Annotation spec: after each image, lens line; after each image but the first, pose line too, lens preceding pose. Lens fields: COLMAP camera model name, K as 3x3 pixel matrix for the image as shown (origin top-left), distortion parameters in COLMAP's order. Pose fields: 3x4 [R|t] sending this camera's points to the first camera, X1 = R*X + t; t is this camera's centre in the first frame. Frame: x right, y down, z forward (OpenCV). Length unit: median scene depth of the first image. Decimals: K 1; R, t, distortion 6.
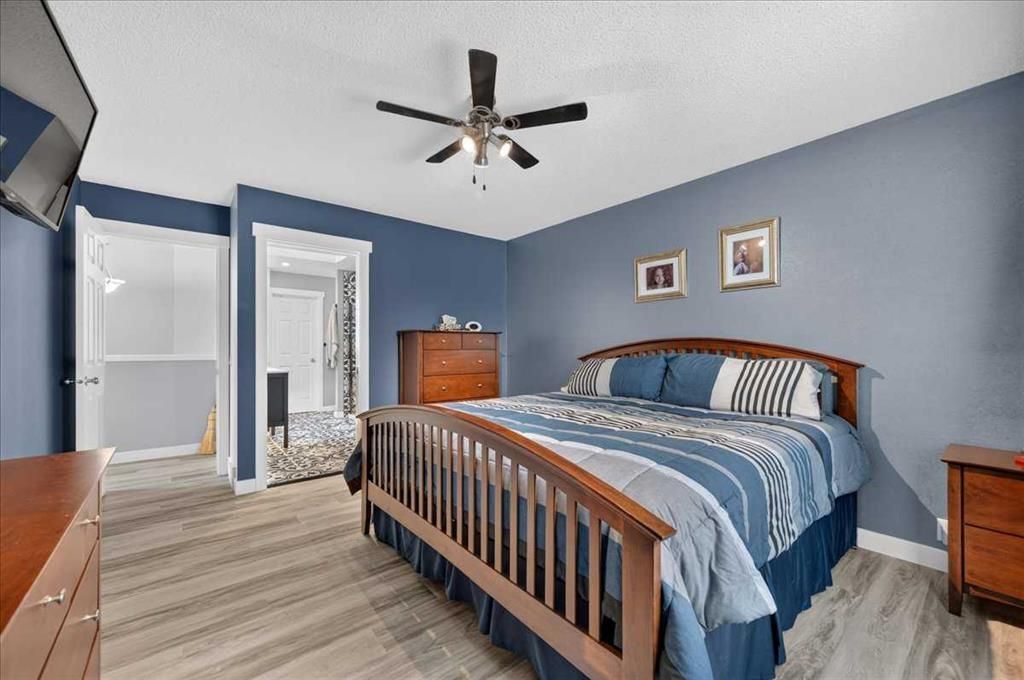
lens RADIAL K [[399.7, 0, 506.7], [0, 399.7, 342.2], [0, 0, 1]] dist [-0.002251, 0.000060]
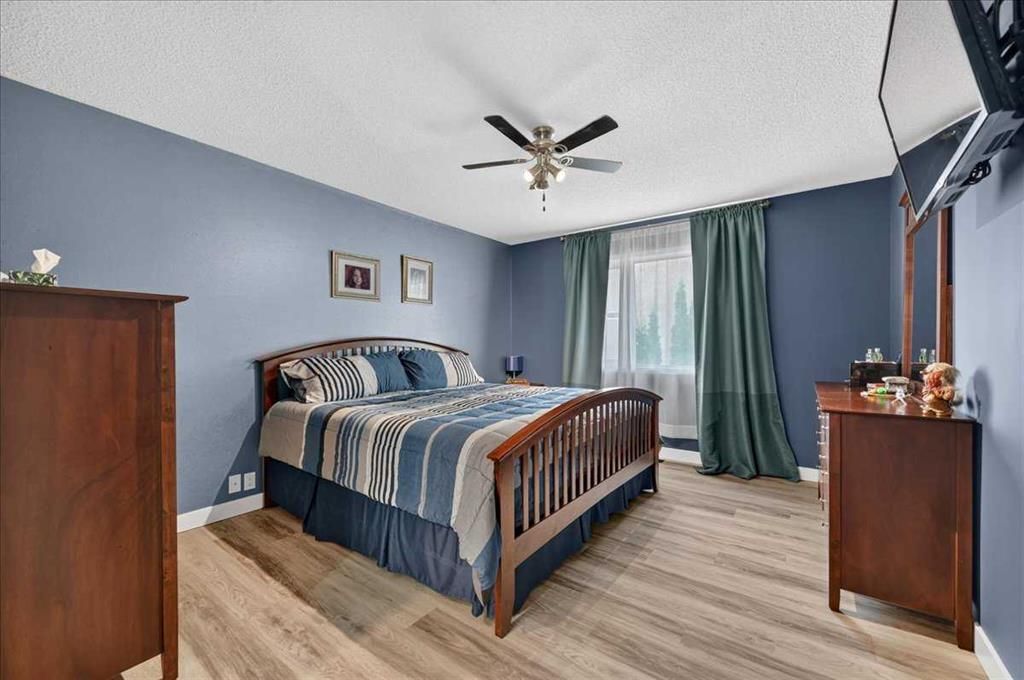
lens RADIAL K [[399.7, 0, 512.4], [0, 399.7, 342.2], [0, 0, 1]] dist [-0.002251, 0.000060]
pose [[-0.247070, 0.001510, 0.968996, -1.235127], [-0.011404, 0.999925, -0.004466, 0.011786], [-0.968930, -0.012154, -0.247034, 1.444655]]
